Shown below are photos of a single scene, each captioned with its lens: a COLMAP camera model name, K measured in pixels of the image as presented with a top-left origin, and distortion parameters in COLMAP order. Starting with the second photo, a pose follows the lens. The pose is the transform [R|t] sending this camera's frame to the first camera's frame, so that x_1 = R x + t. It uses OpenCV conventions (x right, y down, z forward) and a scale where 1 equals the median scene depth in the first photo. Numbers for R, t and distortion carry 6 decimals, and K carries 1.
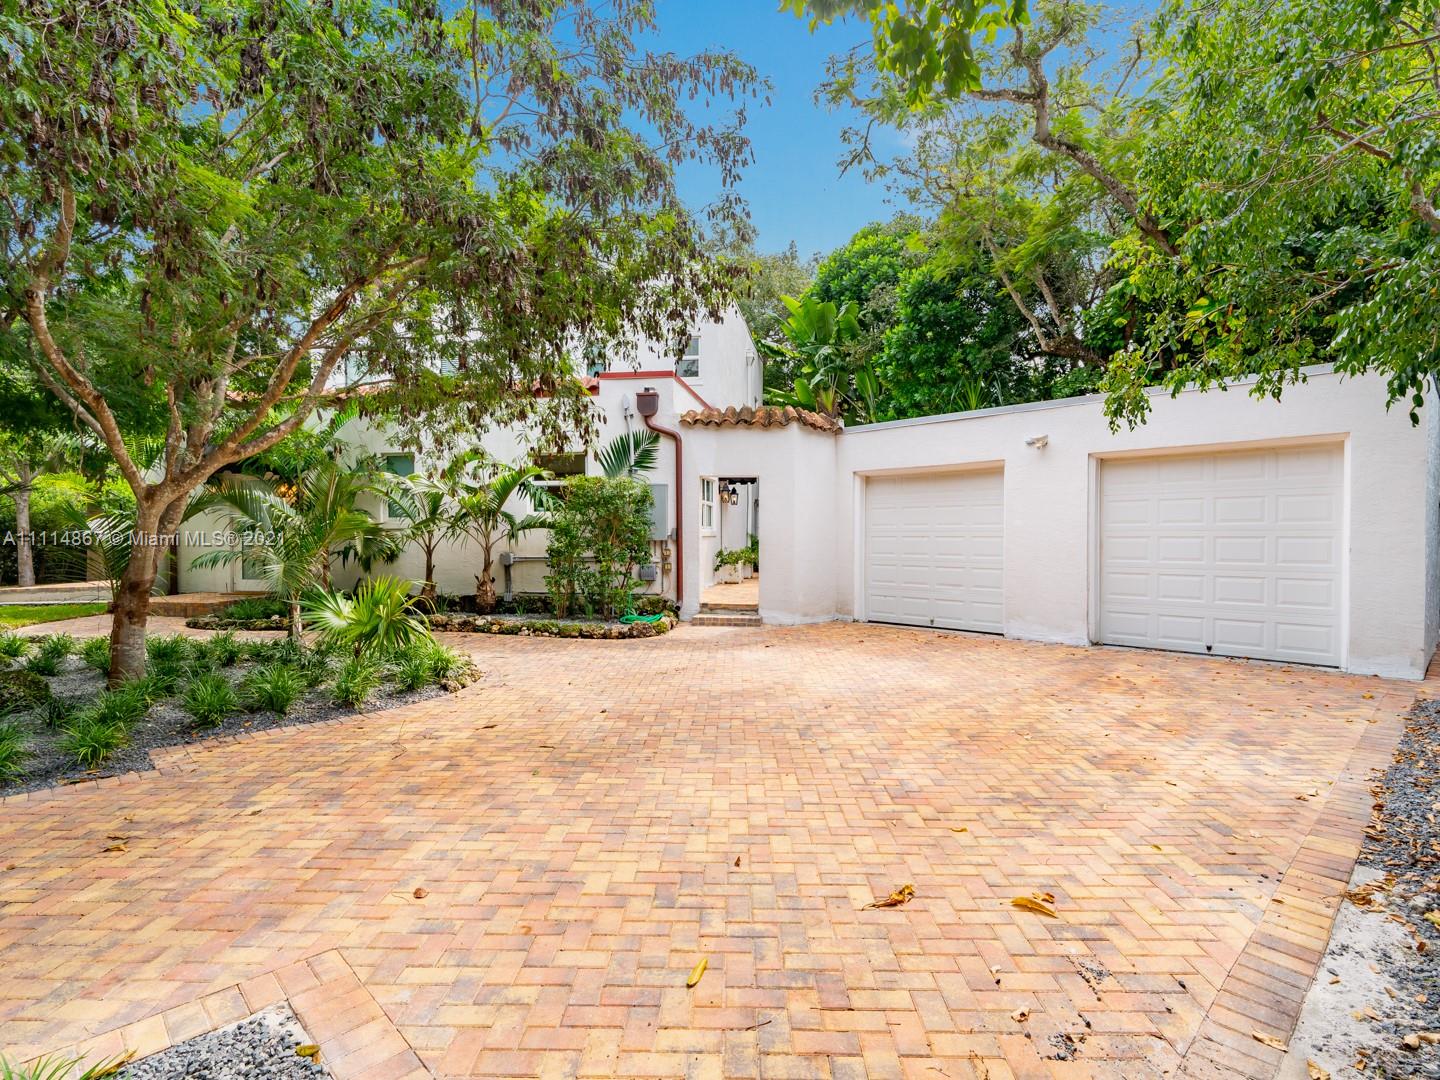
lens RADIAL K [[723.2, 0, 720.0], [0, 723.2, 540.0], [0, 0, 1]] dist [-0.008926, 0.001566]
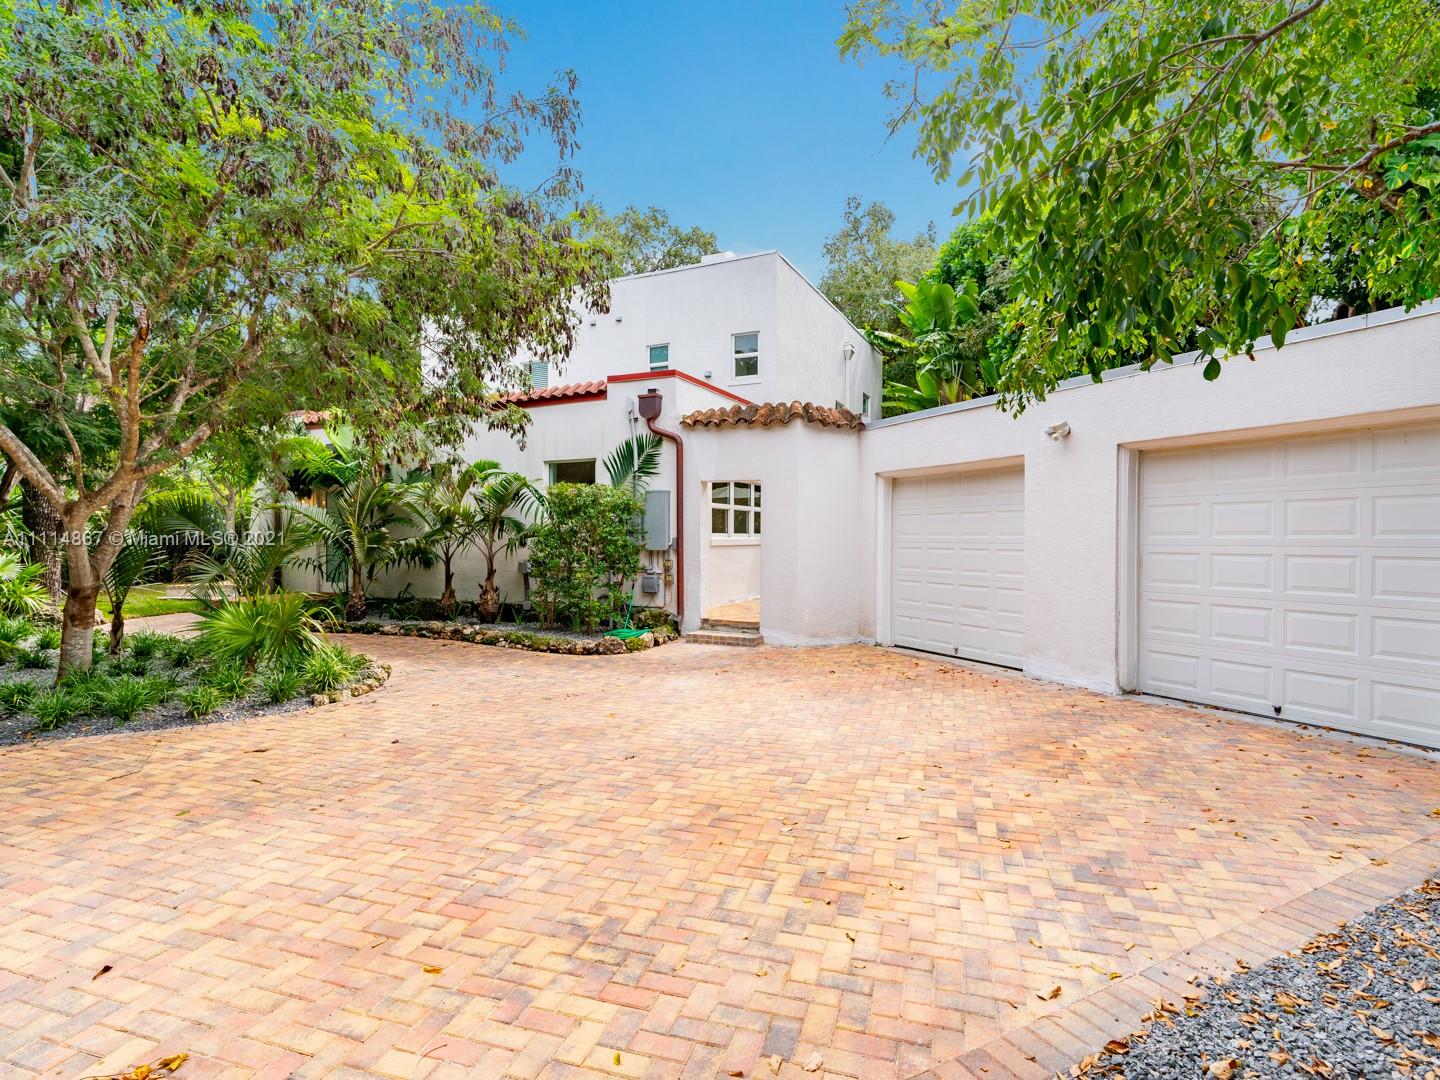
lens RADIAL K [[723.2, 0, 720.0], [0, 723.2, 540.0], [0, 0, 1]] dist [-0.008926, 0.001566]
pose [[0.962078, 0.004505, -0.272737, 0.288421], [-0.005607, 0.999979, -0.003261, -0.011987], [0.272717, 0.004666, 0.962083, 0.133058]]
